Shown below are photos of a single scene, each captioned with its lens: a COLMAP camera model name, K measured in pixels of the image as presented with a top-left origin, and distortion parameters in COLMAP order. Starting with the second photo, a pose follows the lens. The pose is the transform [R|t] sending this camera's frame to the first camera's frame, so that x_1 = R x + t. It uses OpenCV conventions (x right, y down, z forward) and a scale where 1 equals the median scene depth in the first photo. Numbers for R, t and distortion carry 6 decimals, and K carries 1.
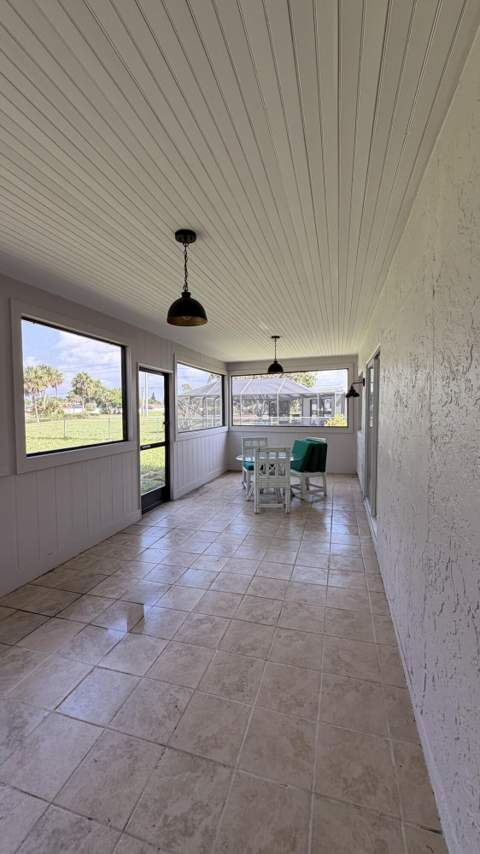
lens RADIAL K [[342.0, 0, 235.1], [0, 342.0, 425.0], [0, 0, 1]] dist [-0.003002, -0.000144]
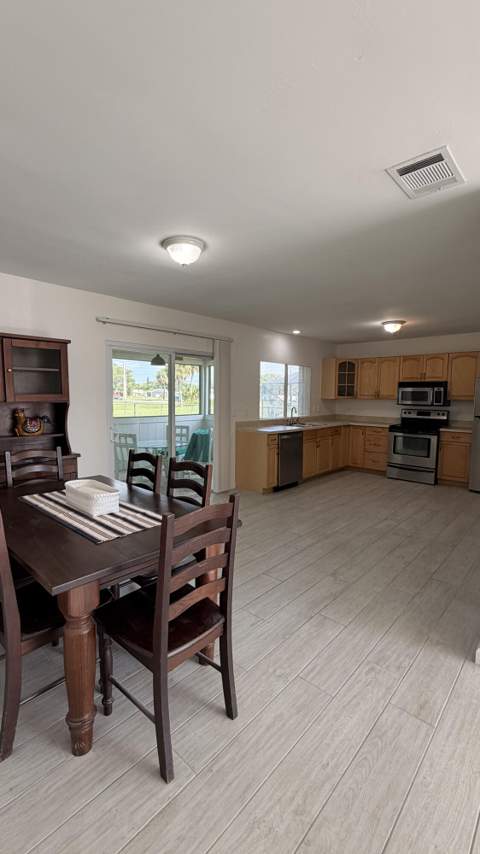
lens RADIAL K [[371.0, 0, 240.8], [0, 371.0, 428.1], [0, 0, 1]] dist [0.002049, 0.000575]
pose [[0.905129, 0.052110, -0.421932, 0.559550], [-0.035430, 0.998253, 0.047281, -0.012819], [0.423658, -0.027846, 0.905394, 0.025623]]
